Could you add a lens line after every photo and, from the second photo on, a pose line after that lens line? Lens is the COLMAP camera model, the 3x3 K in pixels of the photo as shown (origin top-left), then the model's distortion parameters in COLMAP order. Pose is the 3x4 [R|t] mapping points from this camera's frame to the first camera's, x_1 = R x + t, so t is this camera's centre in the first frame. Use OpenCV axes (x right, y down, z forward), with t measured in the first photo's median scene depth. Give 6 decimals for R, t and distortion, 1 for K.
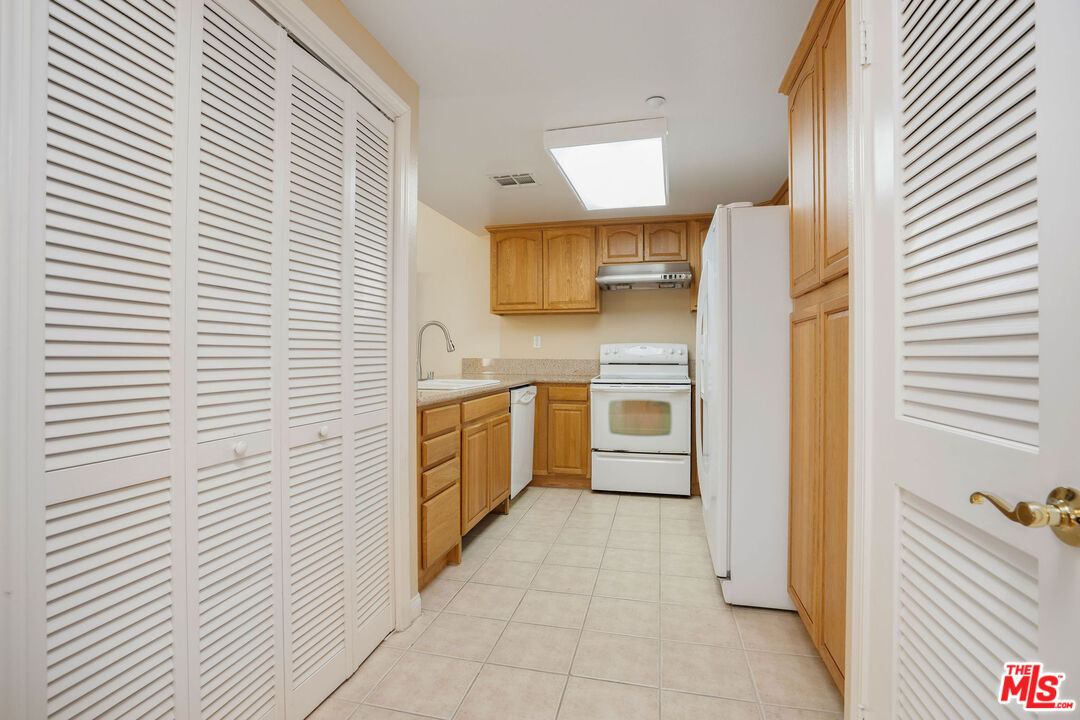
lens RADIAL K [[492.8, 0, 543.5], [0, 492.8, 357.5], [0, 0, 1]] dist [-0.003405, -0.000333]
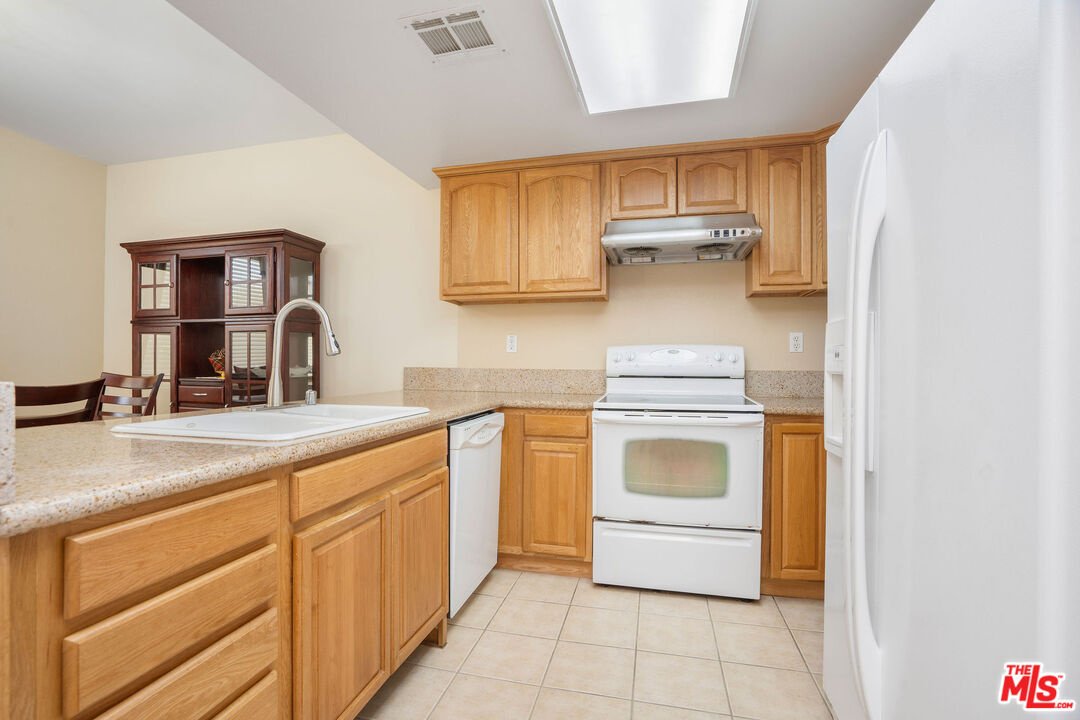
lens RADIAL K [[497.5, 0, 540.0], [0, 497.5, 360.0], [0, 0, 1]] dist [-0.036580, -0.000121]
pose [[0.999983, 0.005328, 0.002277, 0.028117], [-0.005299, 0.999908, -0.012503, -0.000583], [-0.002343, 0.012491, 0.999919, 0.374791]]
